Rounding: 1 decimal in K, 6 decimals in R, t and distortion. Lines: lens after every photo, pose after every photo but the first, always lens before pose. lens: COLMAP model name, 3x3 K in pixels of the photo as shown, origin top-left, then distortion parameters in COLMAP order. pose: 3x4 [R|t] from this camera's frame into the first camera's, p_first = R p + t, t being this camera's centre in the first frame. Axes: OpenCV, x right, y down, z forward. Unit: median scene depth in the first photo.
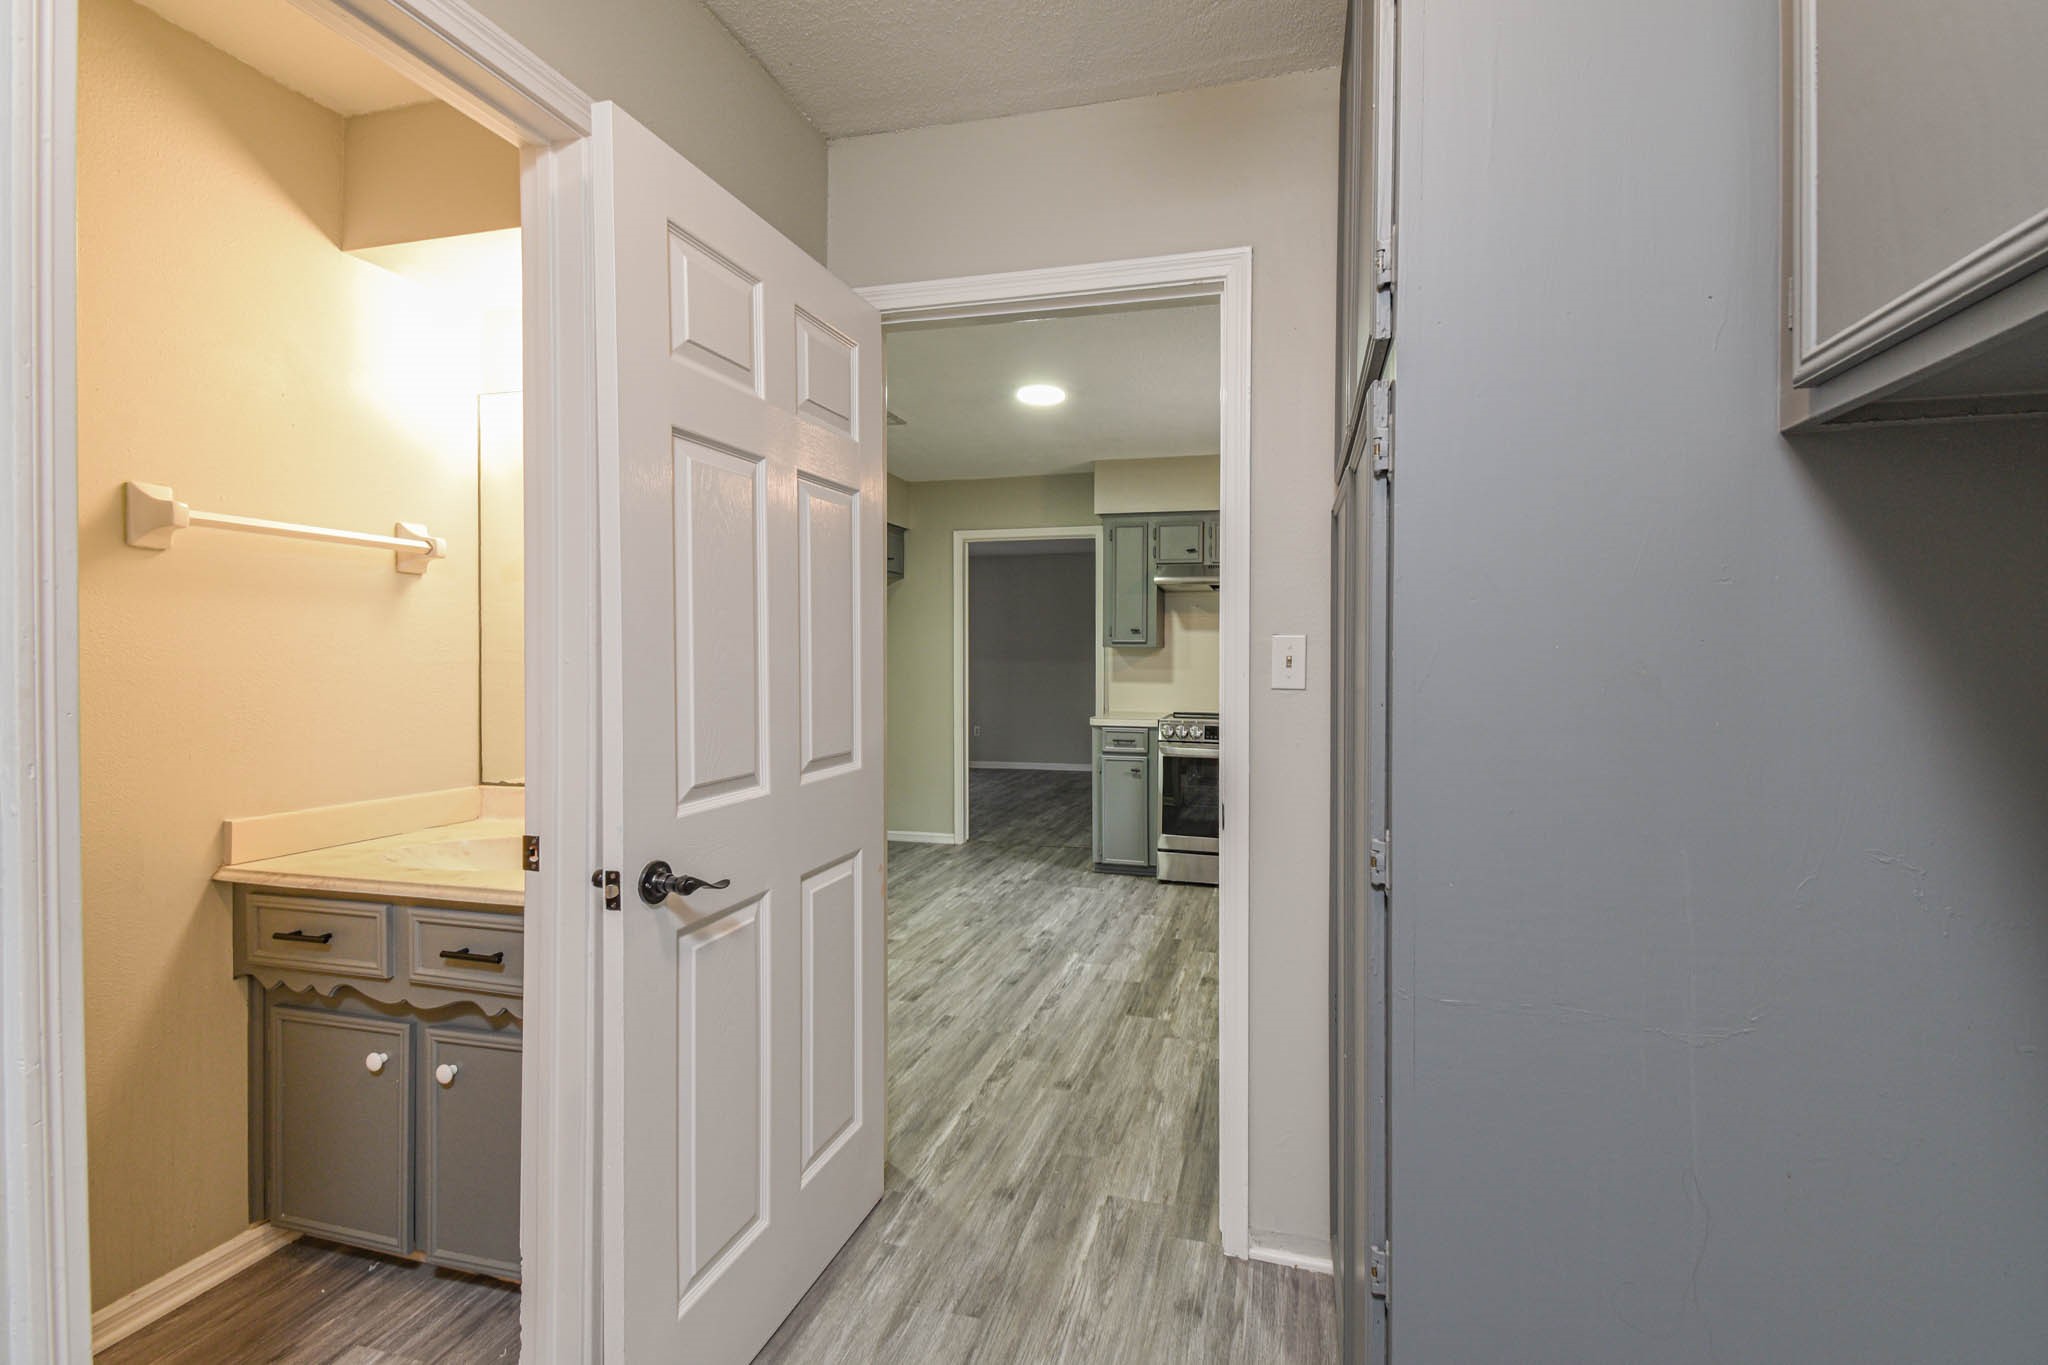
lens RADIAL K [[913.6, 0, 1060.6], [0, 913.6, 688.4], [0, 0, 1]] dist [0.001768, -0.009670]
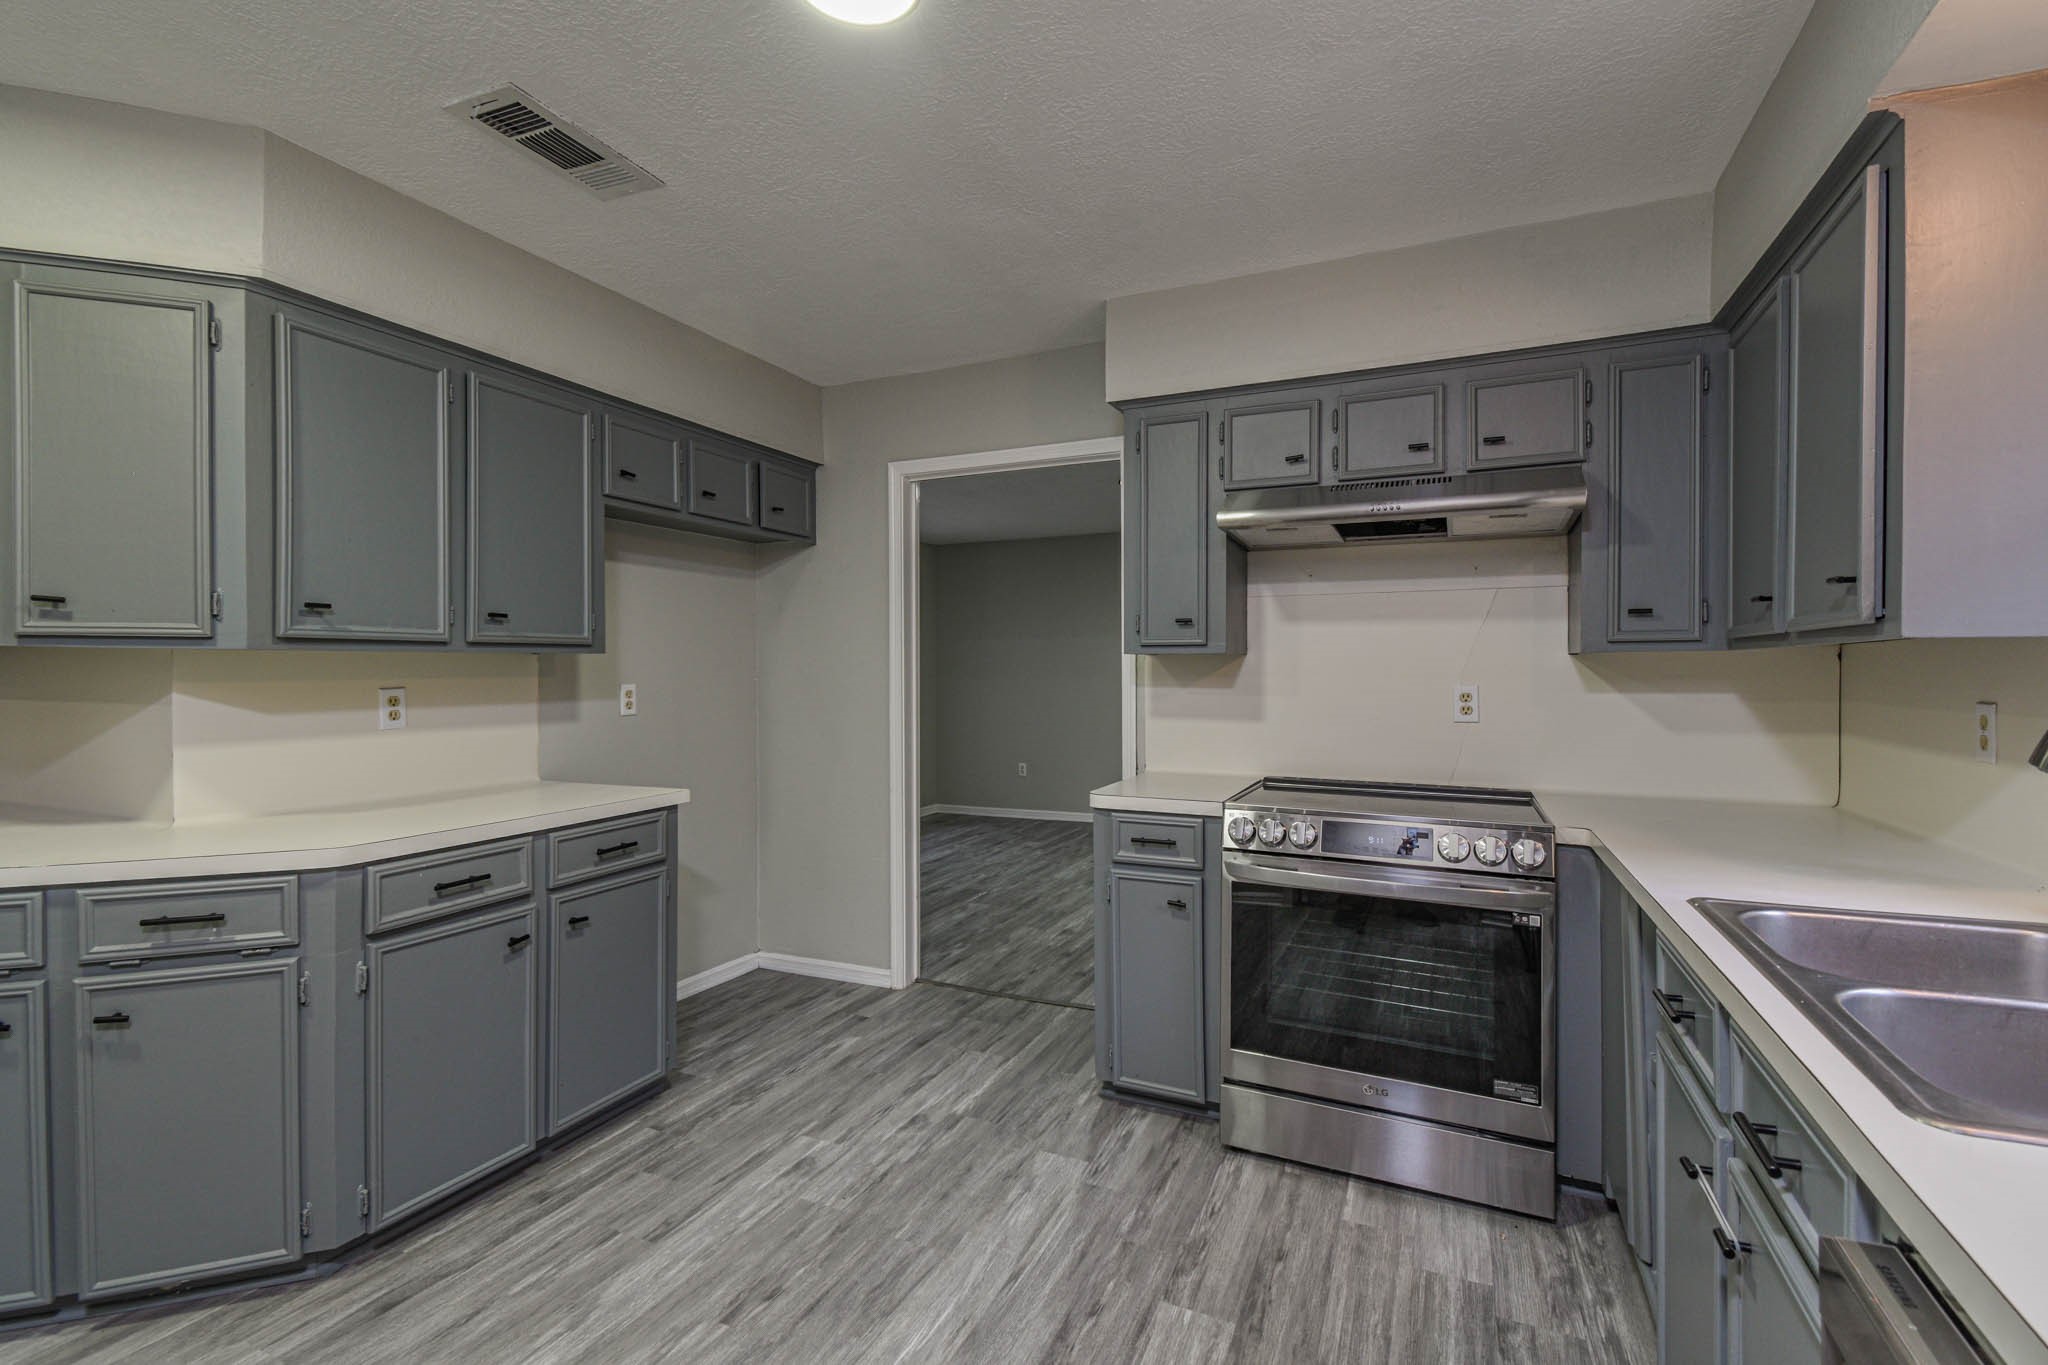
lens RADIAL K [[934.5, 0, 1020.8], [0, 934.5, 670.2], [0, 0, 1]] dist [0.040886, -0.025642]
pose [[0.984326, -0.002996, -0.176333, 0.085600], [-0.002970, 0.999432, -0.033558, -0.017640], [0.176334, 0.033555, 0.983758, 0.470280]]
